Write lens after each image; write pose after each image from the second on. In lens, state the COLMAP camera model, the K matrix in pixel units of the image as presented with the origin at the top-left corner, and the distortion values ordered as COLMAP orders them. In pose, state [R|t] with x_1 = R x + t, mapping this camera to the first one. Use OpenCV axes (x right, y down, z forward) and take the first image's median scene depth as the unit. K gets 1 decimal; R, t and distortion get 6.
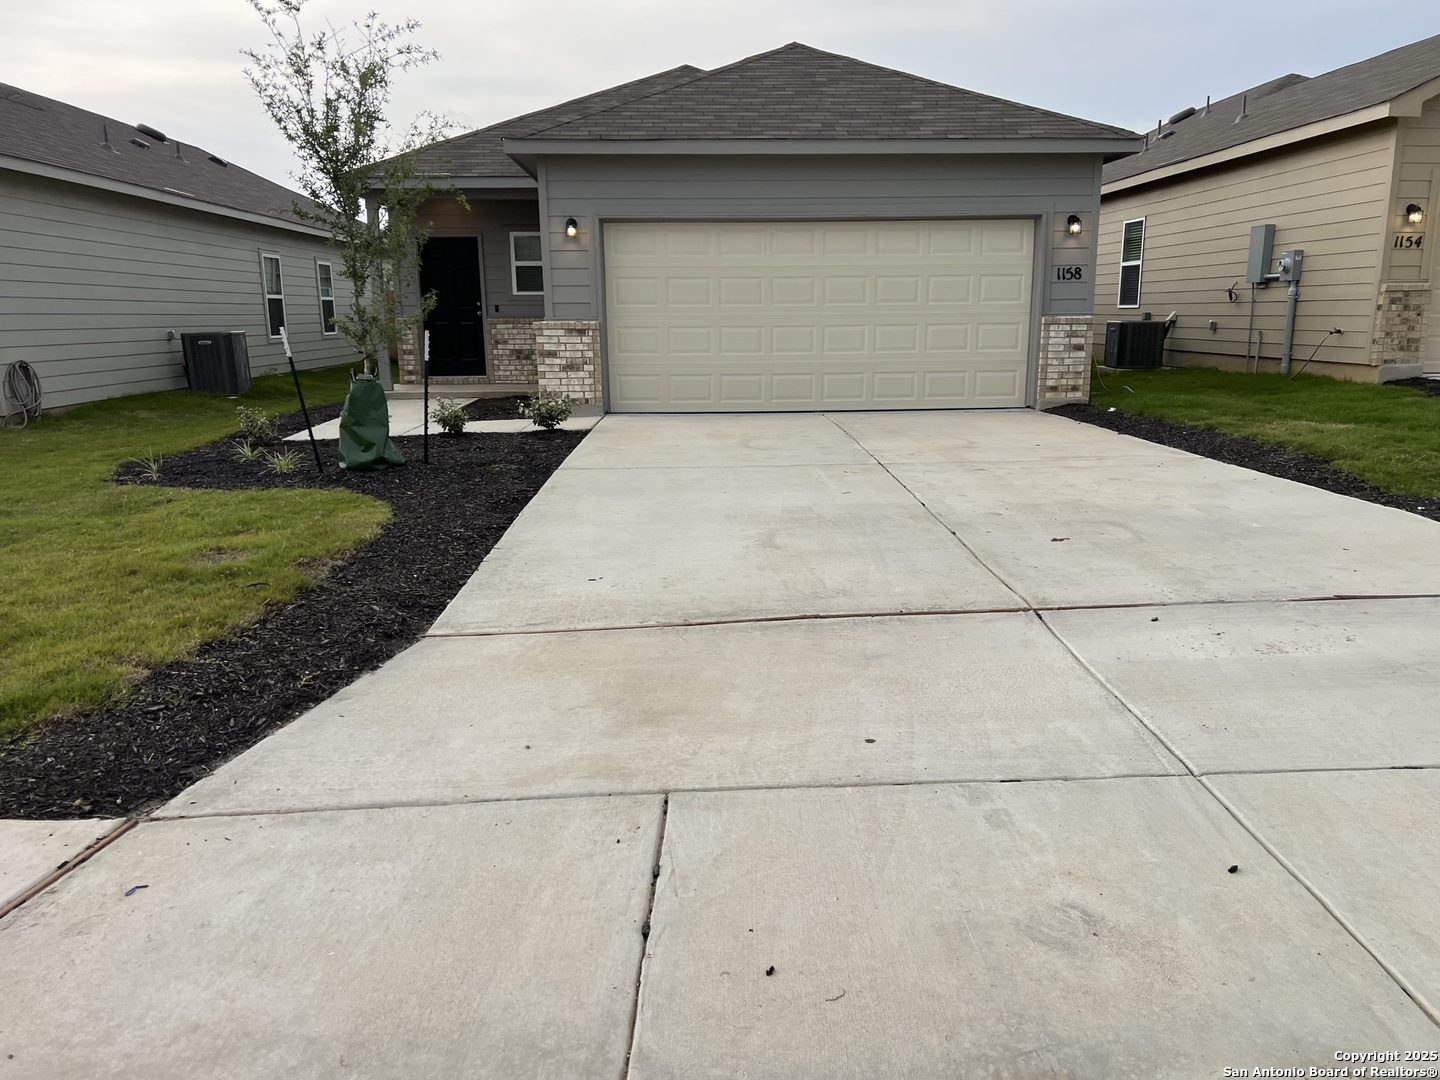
lens RADIAL K [[1098.1, 0, 722.2], [0, 1098.1, 504.1], [0, 0, 1]] dist [0.006533, 0.000389]
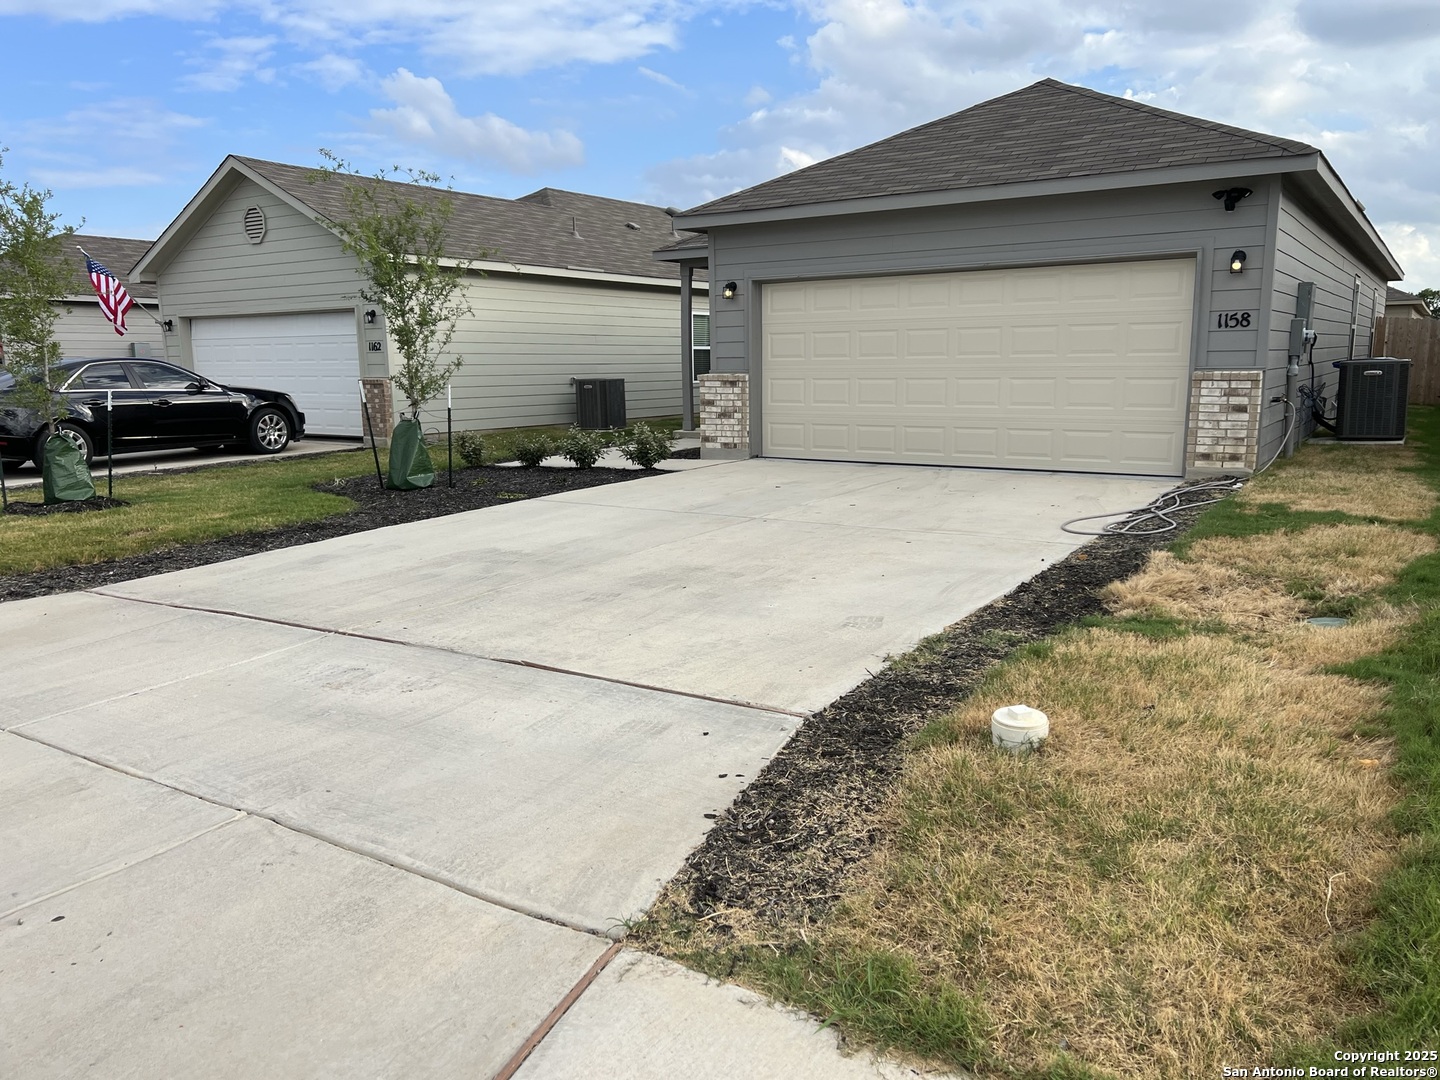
lens RADIAL K [[1079.4, 0, 720.0], [0, 1079.4, 540.0], [0, 0, 1]] dist [-0.006944, -0.003876]
pose [[0.799072, 0.097182, -0.593330, 0.511786], [-0.096879, 0.994767, 0.032460, -0.032329], [0.593379, 0.031543, 0.804305, 0.114433]]
